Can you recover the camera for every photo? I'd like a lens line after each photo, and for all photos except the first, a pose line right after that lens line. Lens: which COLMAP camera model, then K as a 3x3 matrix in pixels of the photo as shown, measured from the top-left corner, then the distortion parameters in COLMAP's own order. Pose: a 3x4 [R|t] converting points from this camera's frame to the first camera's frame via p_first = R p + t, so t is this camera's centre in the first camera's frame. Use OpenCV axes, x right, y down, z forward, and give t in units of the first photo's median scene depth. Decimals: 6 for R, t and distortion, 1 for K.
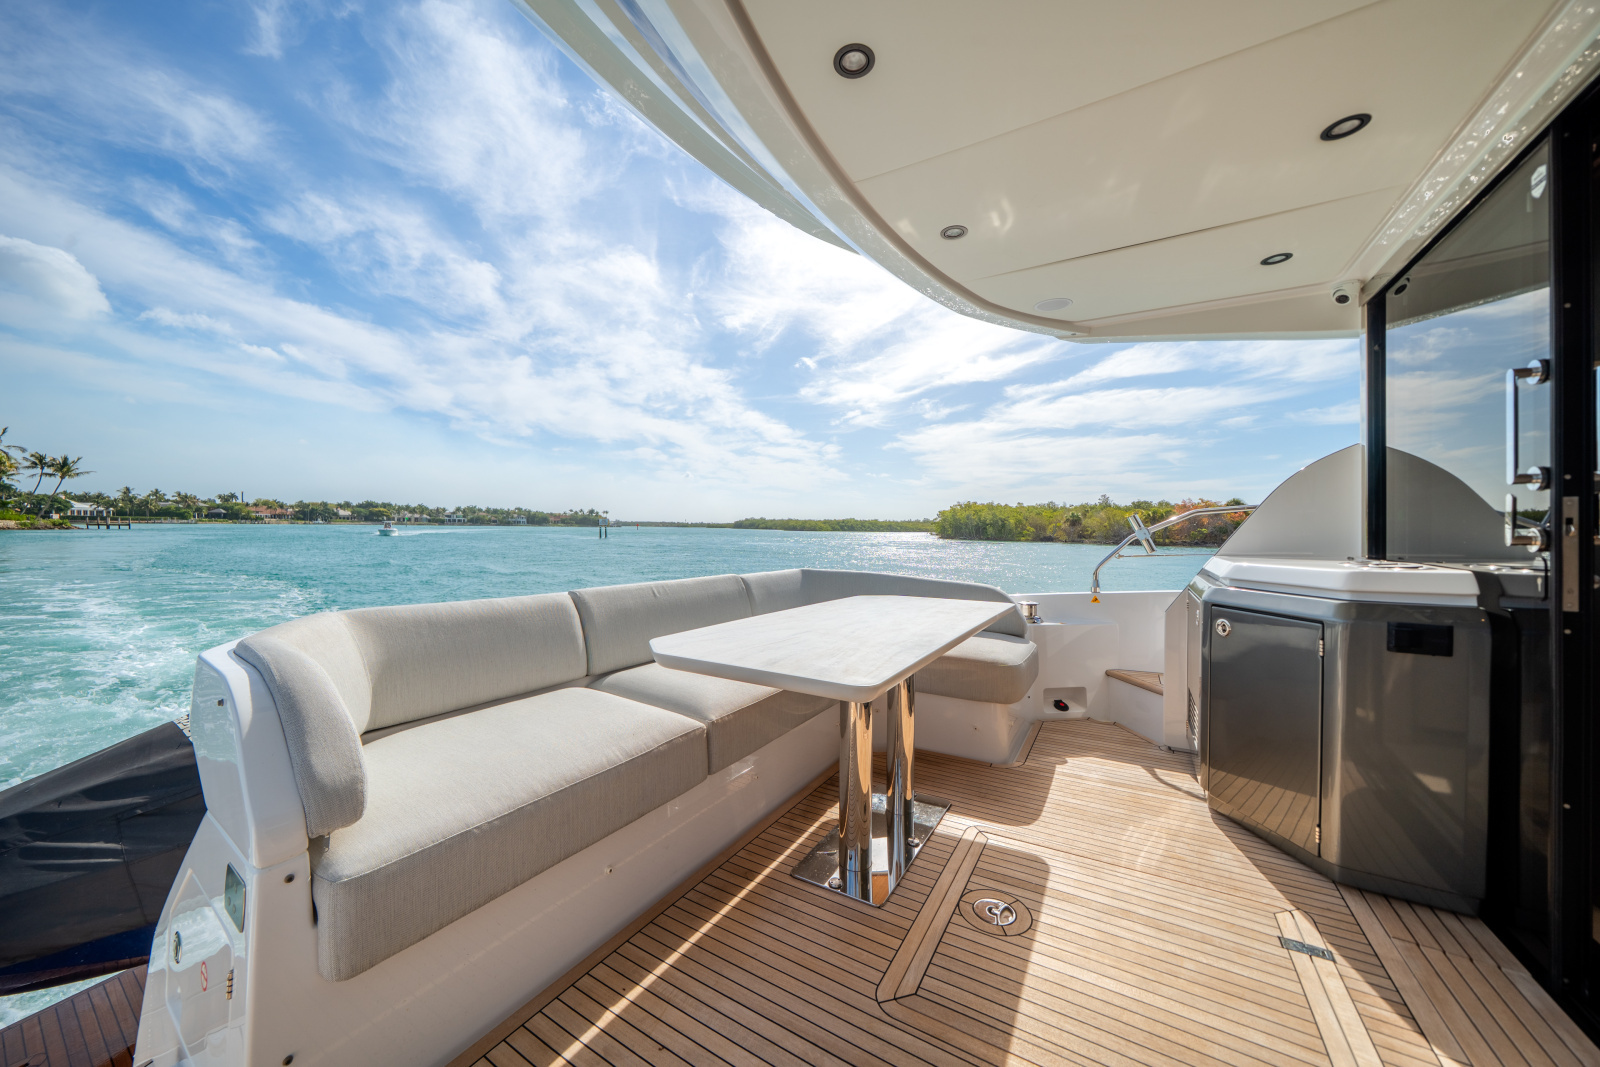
lens RADIAL K [[543.6, 0, 797.1], [0, 543.6, 534.5], [0, 0, 1]] dist [-0.003724, -0.000260]
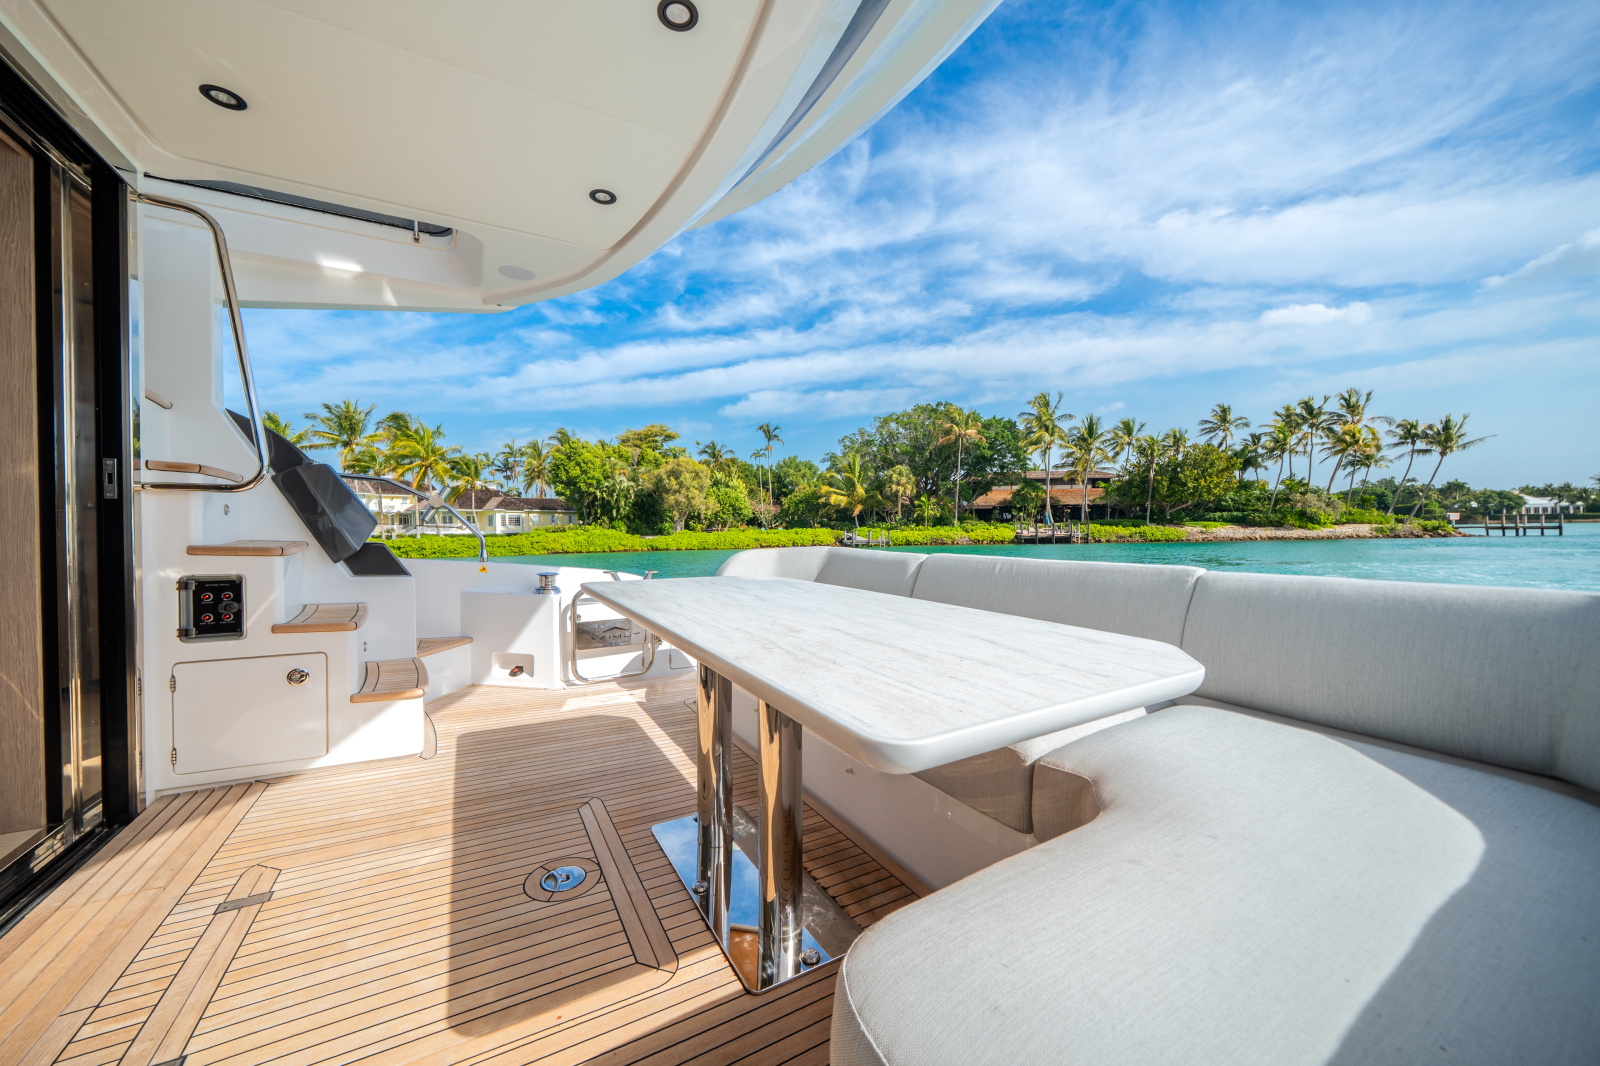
lens RADIAL K [[543.6, 0, 797.1], [0, 543.6, 534.0], [0, 0, 1]] dist [-0.003724, -0.000260]
pose [[-0.313310, -0.000381, -0.949651, -0.540635], [0.000824, 0.999999, -0.000673, -0.013540], [0.949651, -0.000993, -0.313309, 0.490835]]
